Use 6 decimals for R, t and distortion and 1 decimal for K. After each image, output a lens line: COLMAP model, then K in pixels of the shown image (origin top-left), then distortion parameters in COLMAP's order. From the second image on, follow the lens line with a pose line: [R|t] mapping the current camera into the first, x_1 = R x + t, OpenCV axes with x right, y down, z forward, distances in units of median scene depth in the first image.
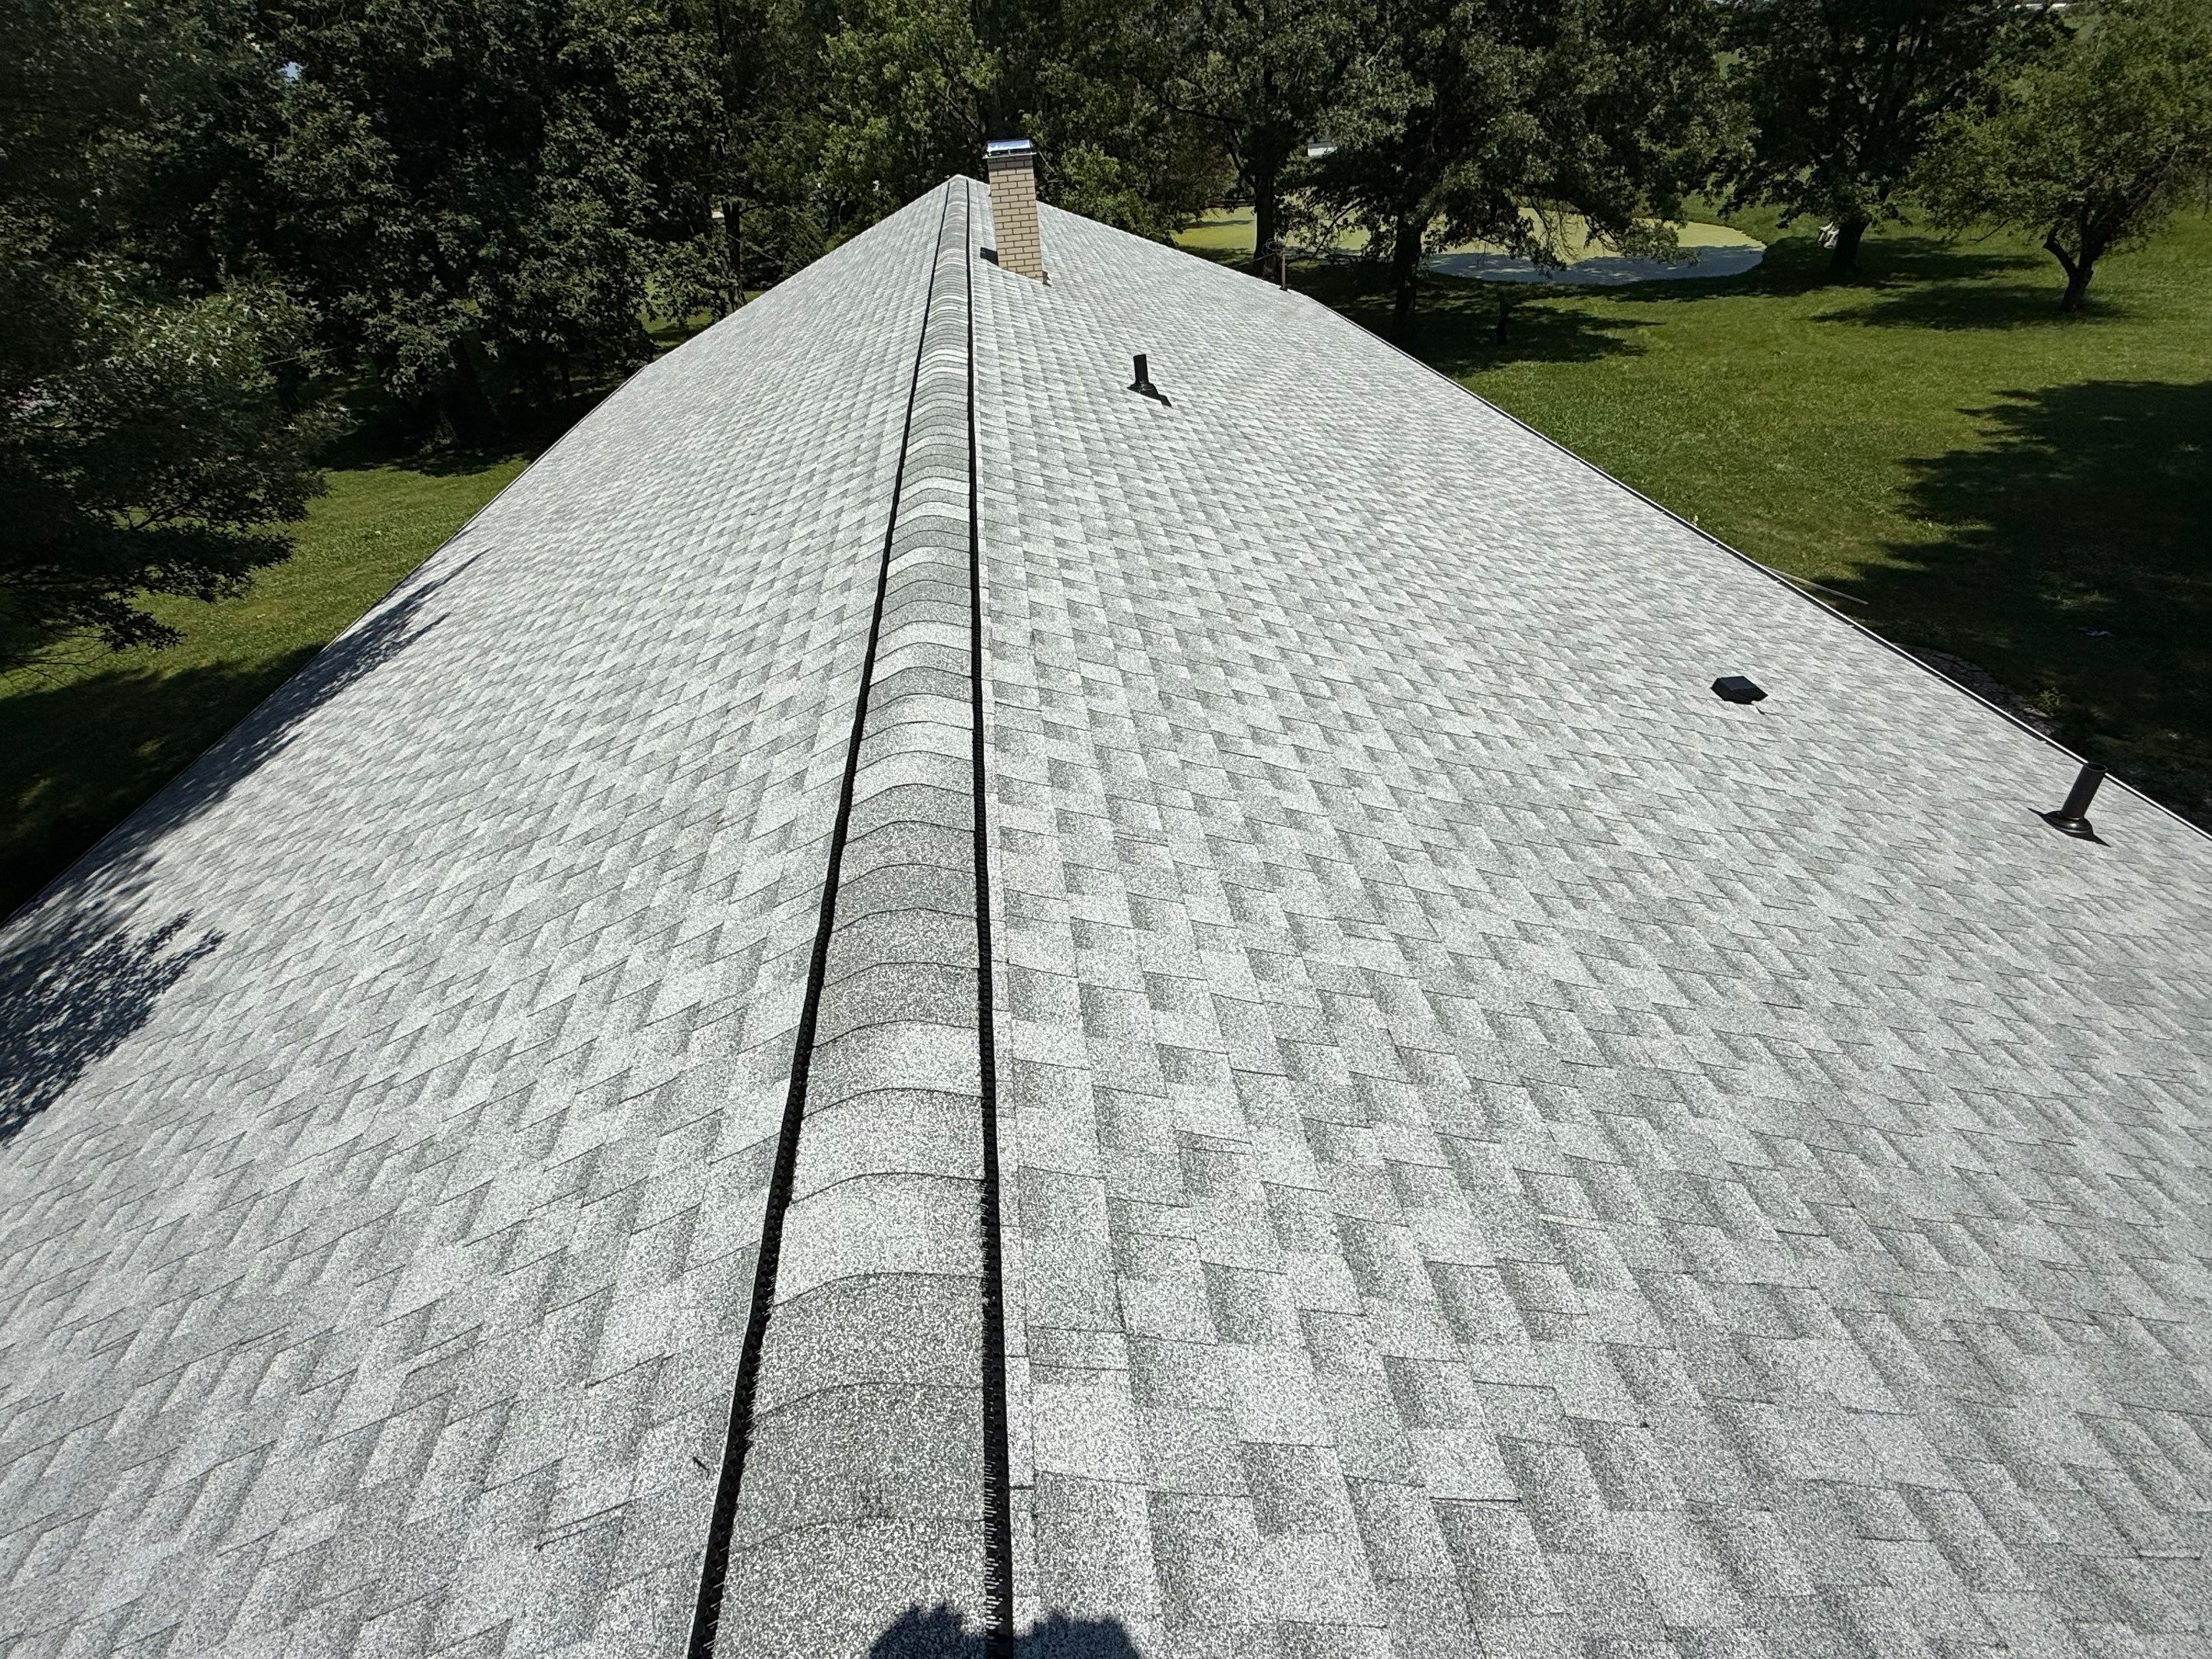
lens RADIAL K [[1136.0, 0, 1099.7], [0, 1136.0, 848.7], [0, 0, 1]] dist [0.023872, -0.011426]
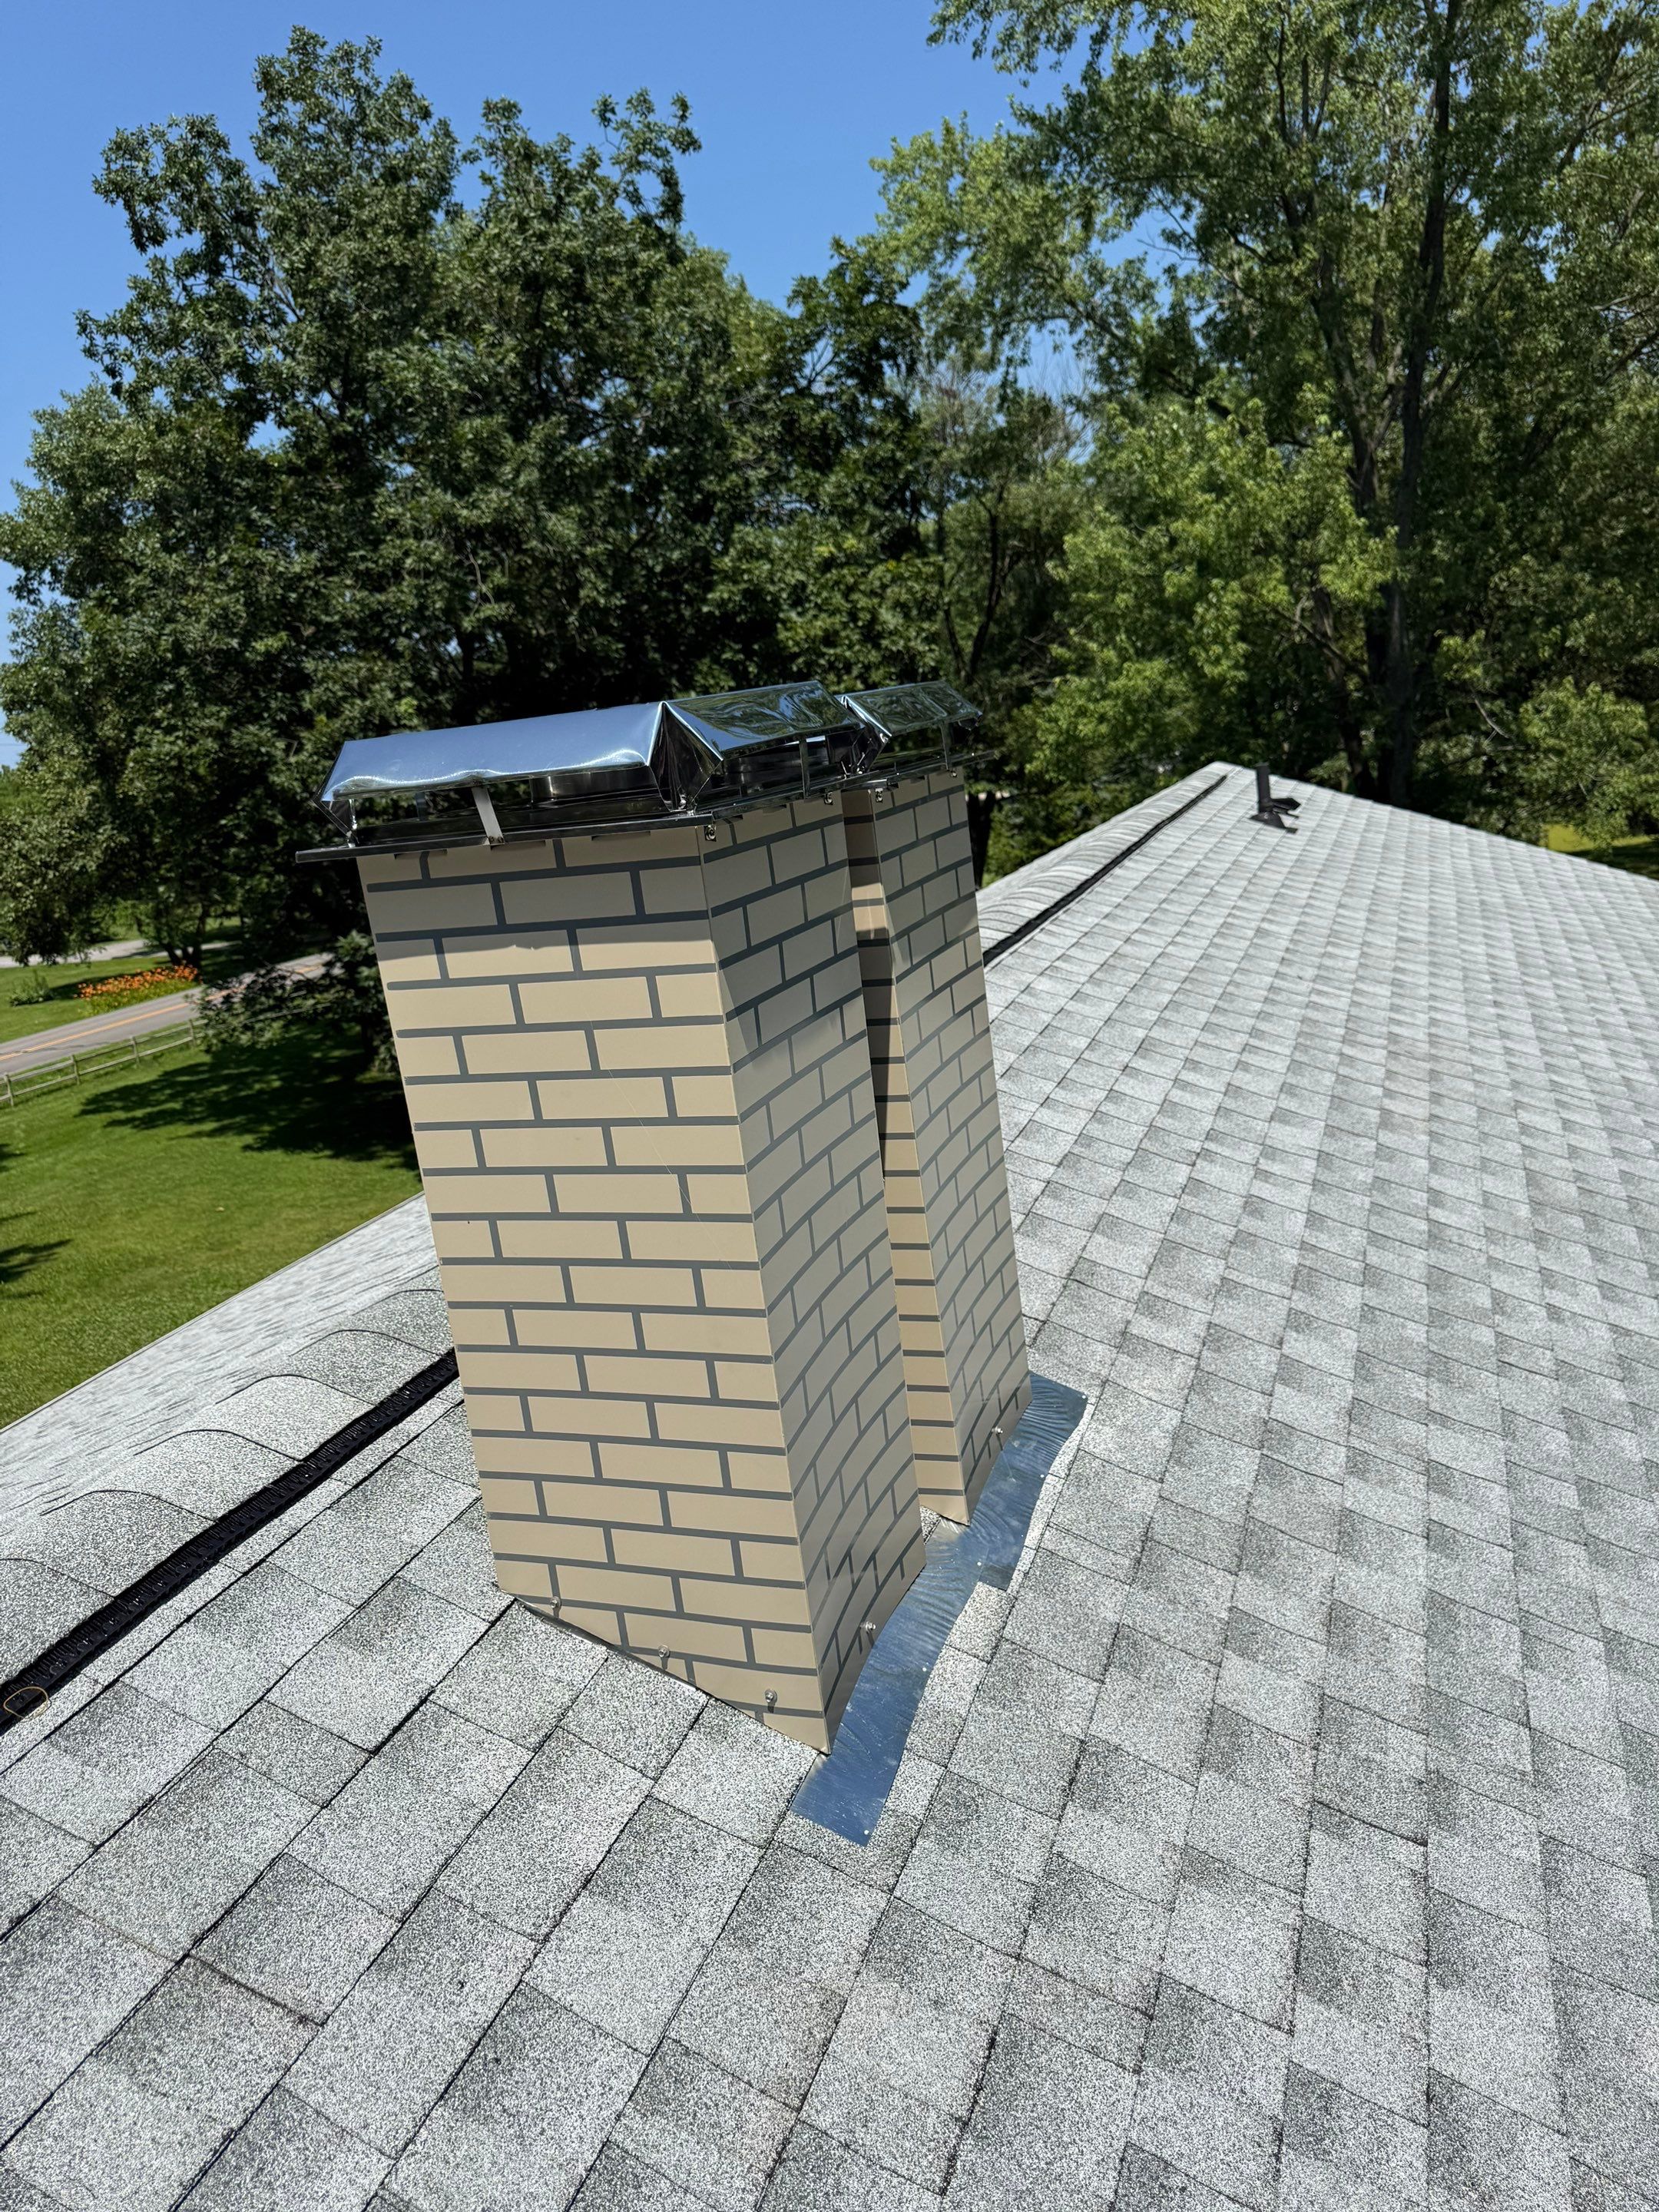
lens RADIAL K [[1545.0, 0, 824.3], [0, 1545.0, 1126.1], [0, 0, 1]] dist [0.038273, -0.052534]
pose [[0.895628, 0.078551, -0.437813, 0.006873], [-0.197289, 0.952320, -0.232730, -0.212758], [0.398657, 0.294816, 0.868422, 0.343044]]
